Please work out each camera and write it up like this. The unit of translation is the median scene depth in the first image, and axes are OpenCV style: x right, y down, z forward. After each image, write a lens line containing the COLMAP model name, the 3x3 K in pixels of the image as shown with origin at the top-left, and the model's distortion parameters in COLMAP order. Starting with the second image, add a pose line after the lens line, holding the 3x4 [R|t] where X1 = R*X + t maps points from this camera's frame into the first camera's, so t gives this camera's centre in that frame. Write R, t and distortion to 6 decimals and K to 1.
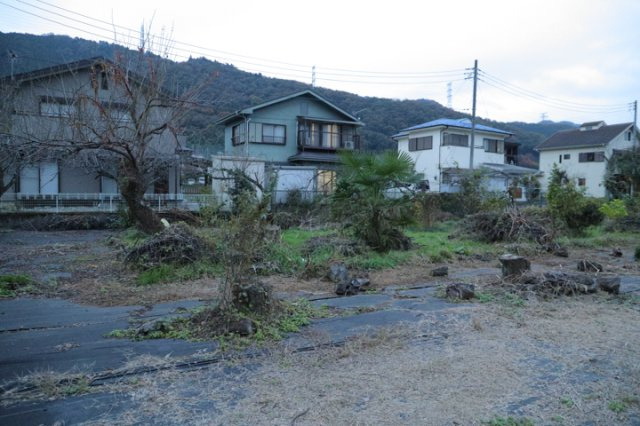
lens RADIAL K [[438.6, 0, 323.1], [0, 438.6, 213.6], [0, 0, 1]] dist [-0.130590, 0.094415]
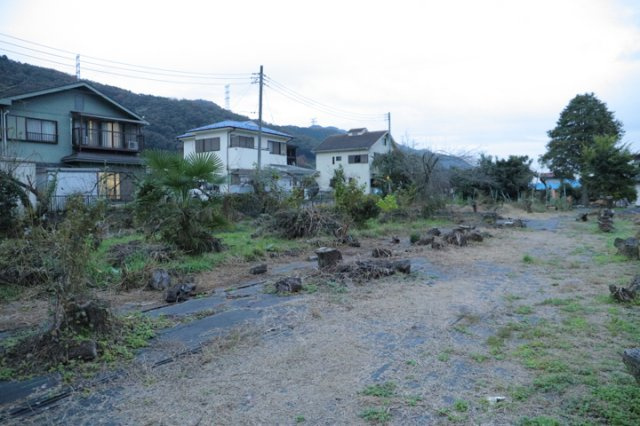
lens RADIAL K [[438.6, 0, 324.6], [0, 438.6, 212.0], [0, 0, 1]] dist [-0.130590, 0.094415]
pose [[0.878569, -0.041362, 0.475821, -0.048187], [0.044424, 0.999001, 0.004816, -0.000787], [-0.475545, 0.016907, 0.879529, 0.003616]]
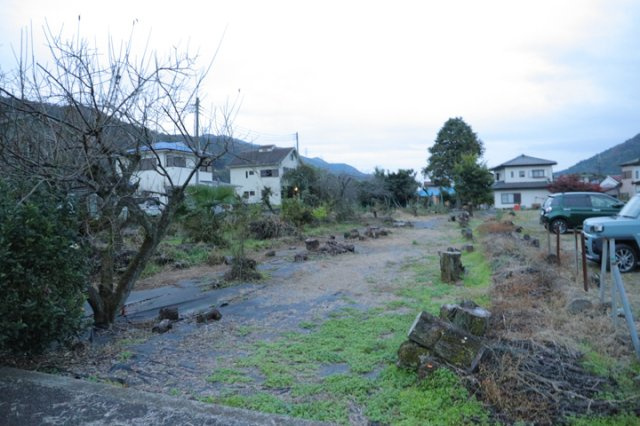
lens RADIAL K [[438.6, 0, 322.0], [0, 438.6, 209.7], [0, 0, 1]] dist [-0.130590, 0.094415]
pose [[0.742638, -0.051807, 0.667687, -0.442443], [0.074517, 0.997205, -0.005507, -0.013056], [-0.665535, 0.053844, 0.744422, -0.287092]]
